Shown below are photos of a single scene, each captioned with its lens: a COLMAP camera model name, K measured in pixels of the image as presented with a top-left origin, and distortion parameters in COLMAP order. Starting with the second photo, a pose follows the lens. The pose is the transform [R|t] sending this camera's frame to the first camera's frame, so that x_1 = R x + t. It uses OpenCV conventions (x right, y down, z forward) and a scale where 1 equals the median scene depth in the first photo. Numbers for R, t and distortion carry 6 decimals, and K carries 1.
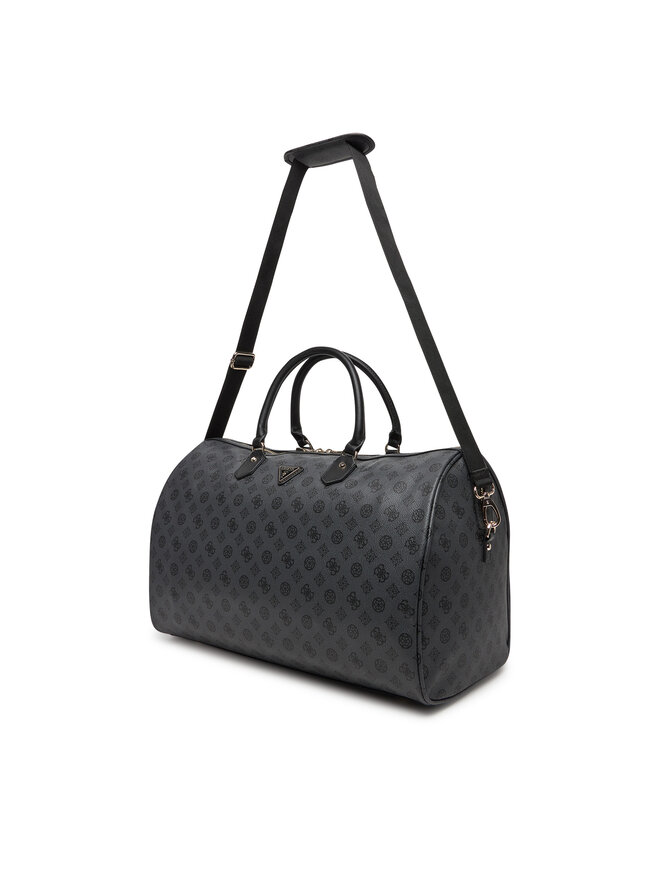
lens RADIAL K [[921.0, 0, 331.5], [0, 921.0, 438.1], [0, 0, 1]] dist [-0.060861, 0.000000]
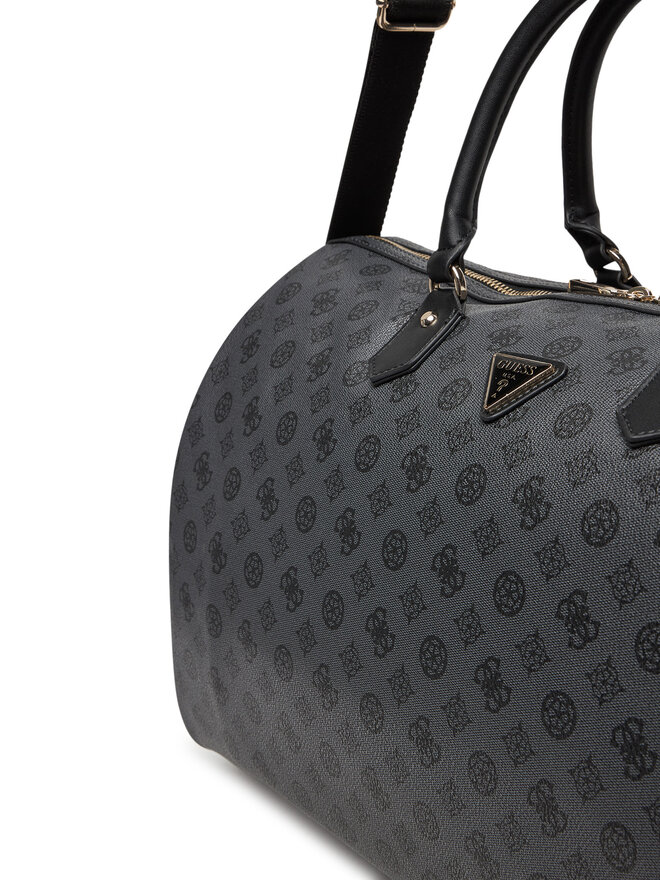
lens RADIAL K [[1318.8, 0, 331.4], [0, 1318.8, 440.8], [0, 0, 1]] dist [-0.082783, 0.000000]
pose [[0.941563, 0.055223, -0.332281, 0.037389], [0.018725, 0.976363, 0.215324, -0.034490], [0.336317, -0.208963, 0.918273, 0.560500]]
